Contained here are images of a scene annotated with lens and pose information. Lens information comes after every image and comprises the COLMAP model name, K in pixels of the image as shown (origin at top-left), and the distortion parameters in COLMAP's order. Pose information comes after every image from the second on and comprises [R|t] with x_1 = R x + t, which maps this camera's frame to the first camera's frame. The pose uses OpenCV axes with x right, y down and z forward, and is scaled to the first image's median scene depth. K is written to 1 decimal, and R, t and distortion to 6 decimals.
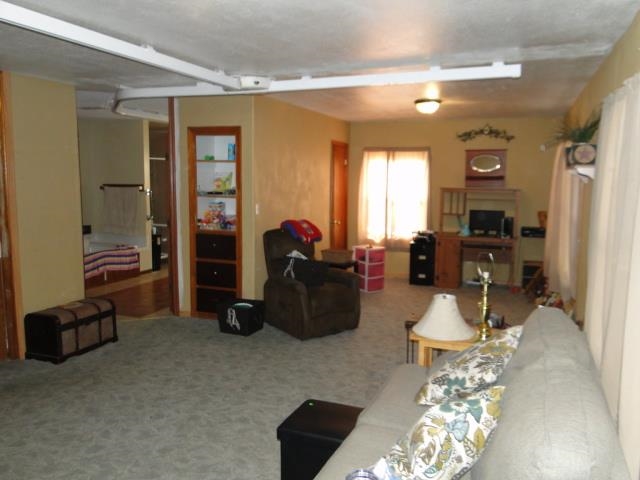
lens RADIAL K [[527.4, 0, 323.3], [0, 527.4, 240.1], [0, 0, 1]] dist [0.007167, -0.015702]
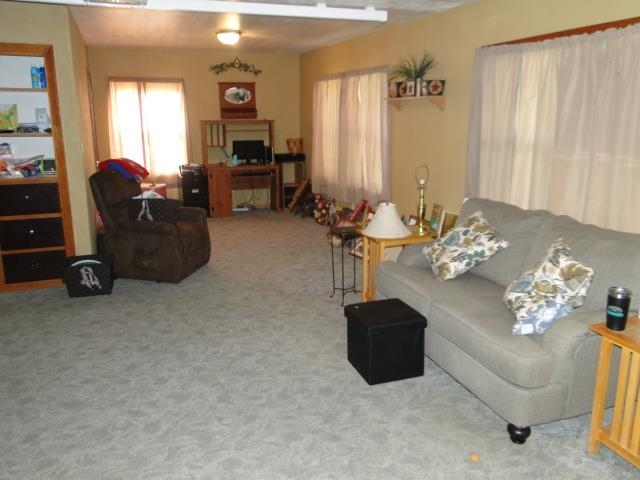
lens RADIAL K [[527.4, 0, 323.7], [0, 527.4, 242.5], [0, 0, 1]] dist [0.007167, -0.015702]
pose [[0.741803, -0.171541, 0.648307, -0.419620], [0.091453, 0.983576, 0.155611, -0.006567], [-0.664353, -0.056143, 0.745307, 0.106079]]
